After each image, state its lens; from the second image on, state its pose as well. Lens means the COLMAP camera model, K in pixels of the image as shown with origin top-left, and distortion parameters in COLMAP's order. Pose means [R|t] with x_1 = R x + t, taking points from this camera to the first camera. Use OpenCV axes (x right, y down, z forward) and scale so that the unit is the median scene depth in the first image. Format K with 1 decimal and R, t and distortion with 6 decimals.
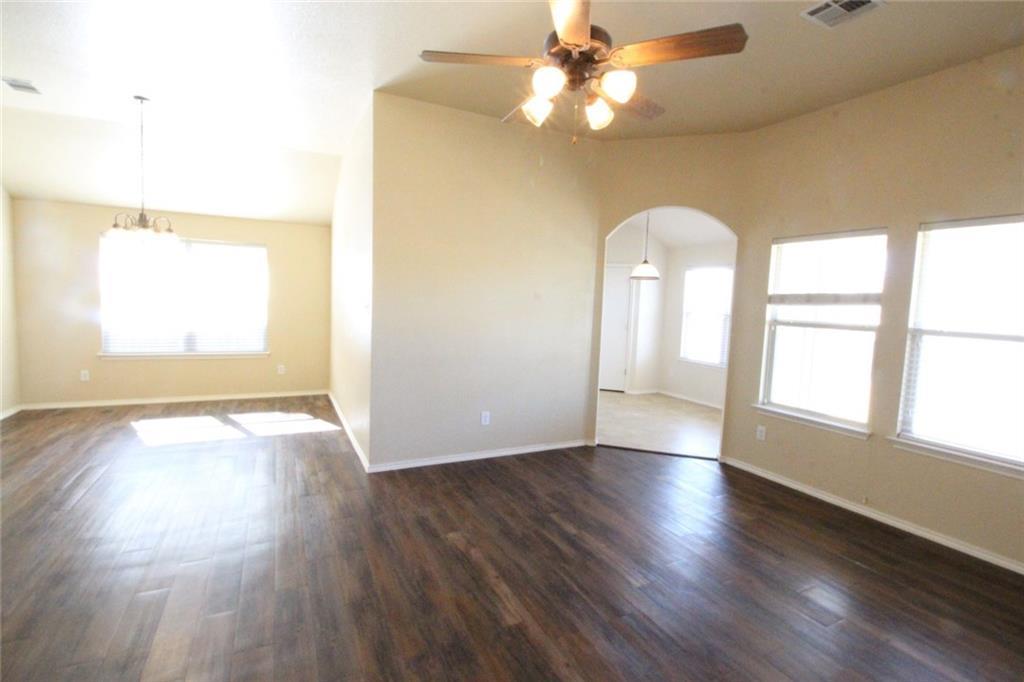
lens RADIAL K [[473.7, 0, 512.1], [0, 473.7, 338.9], [0, 0, 1]] dist [-0.000046, -0.011949]
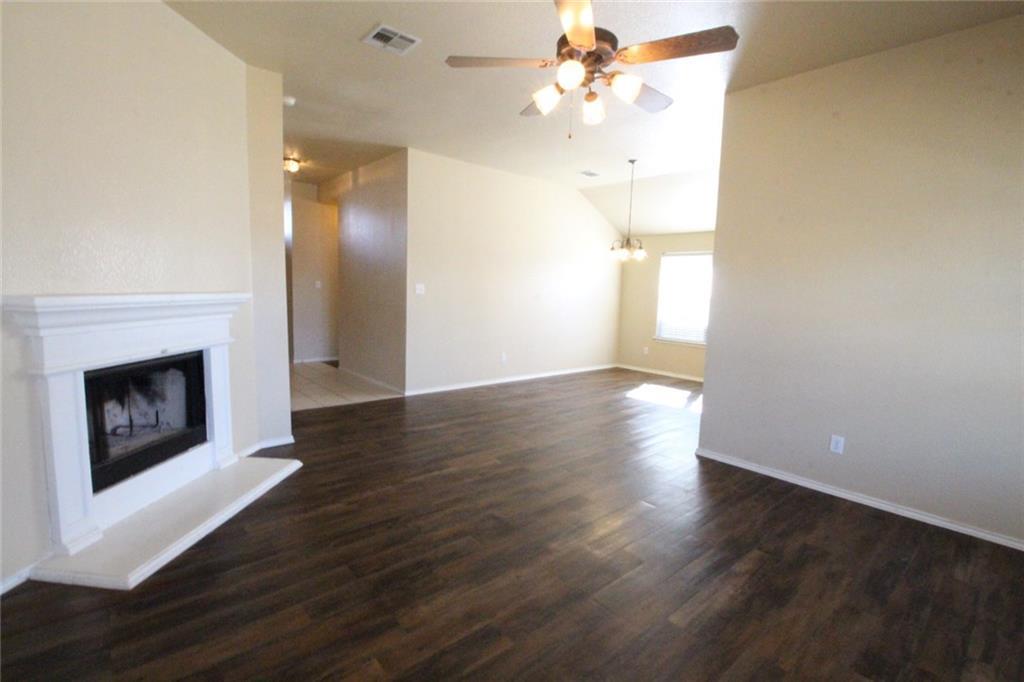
lens RADIAL K [[473.9, 0, 514.6], [0, 473.9, 336.0], [0, 0, 1]] dist [0.000677, -0.011983]
pose [[0.249864, 0.071368, -0.965647, 0.677319], [-0.101407, 0.993725, 0.047203, 0.007902], [0.962956, 0.086129, 0.255533, 0.333339]]
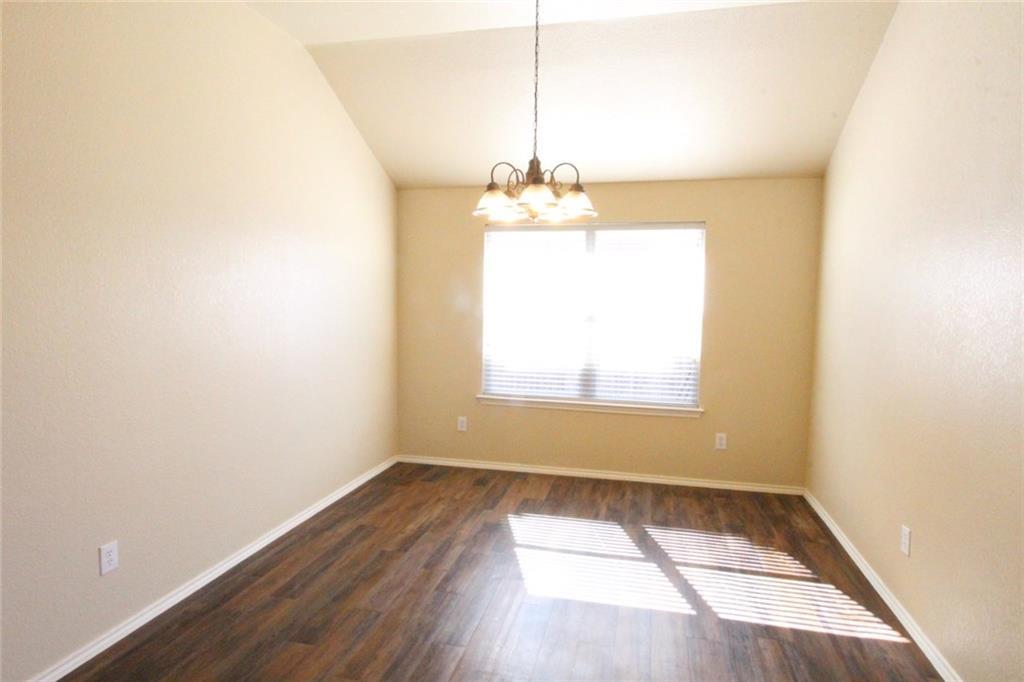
lens RADIAL K [[567.7, 0, 514.0], [0, 567.7, 339.3], [0, 0, 1]] dist [0.003441, -0.011402]
pose [[0.766708, 0.025274, -0.641498, -0.454550], [-0.039879, 0.999170, -0.008296, -0.075261], [0.640756, 0.031943, 0.767080, 0.588220]]
